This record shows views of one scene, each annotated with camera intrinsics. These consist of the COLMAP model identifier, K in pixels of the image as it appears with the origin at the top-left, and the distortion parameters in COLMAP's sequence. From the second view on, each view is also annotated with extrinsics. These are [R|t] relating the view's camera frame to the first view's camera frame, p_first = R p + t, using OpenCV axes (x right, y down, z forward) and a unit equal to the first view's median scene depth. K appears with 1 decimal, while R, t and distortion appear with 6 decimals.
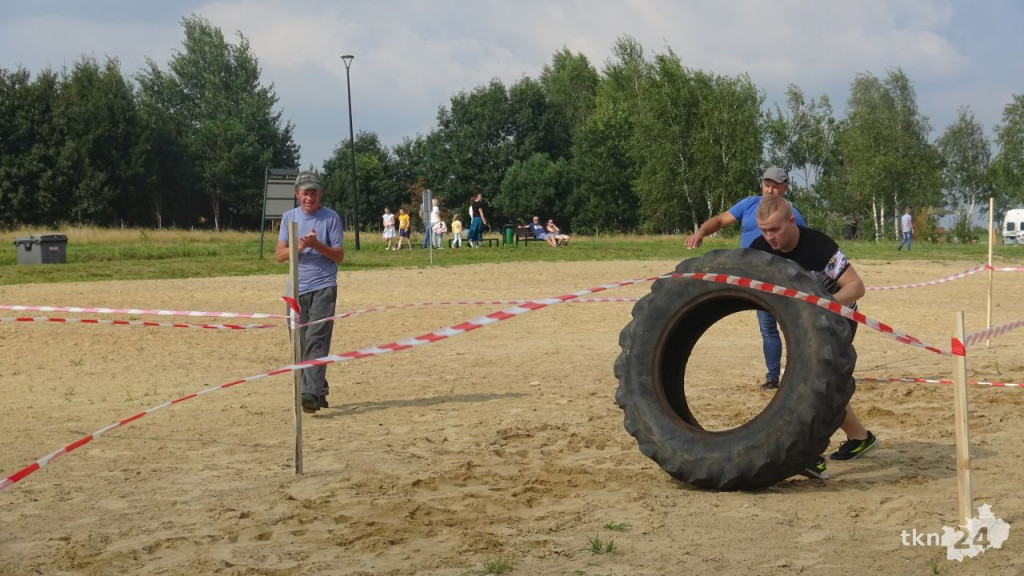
lens RADIAL K [[2207.3, 0, 492.8], [0, 2207.3, 287.5], [0, 0, 1]] dist [0.029422, 0.173255]
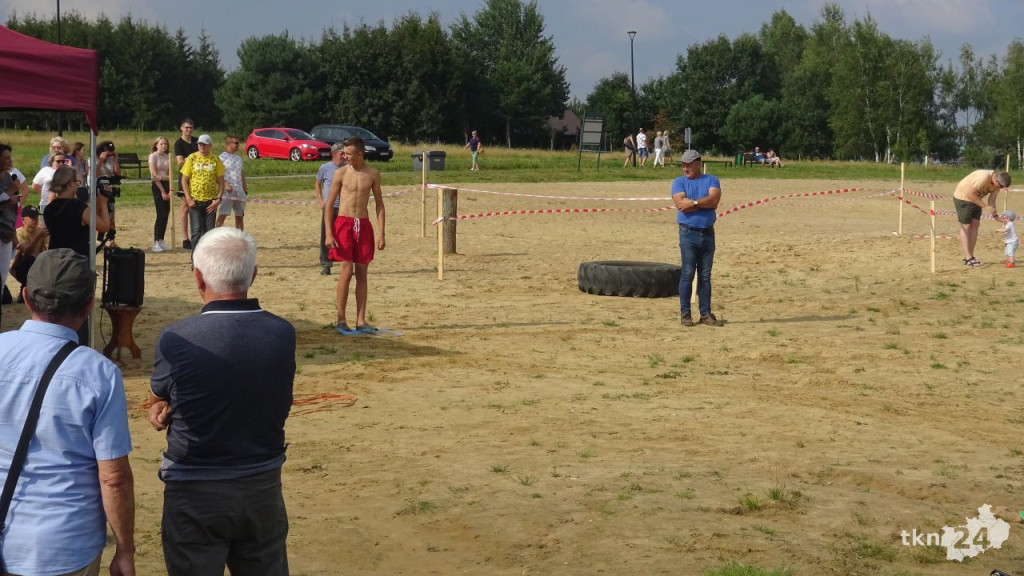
lens RADIAL K [[2207.3, 0, 492.8], [0, 2207.3, 287.5], [0, 0, 1]] dist [0.029422, 0.173255]
pose [[0.995777, 0.034628, -0.085026, -0.030353], [-0.031219, 0.998667, 0.041106, 0.005838], [0.086336, -0.038278, 0.995530, -0.484752]]
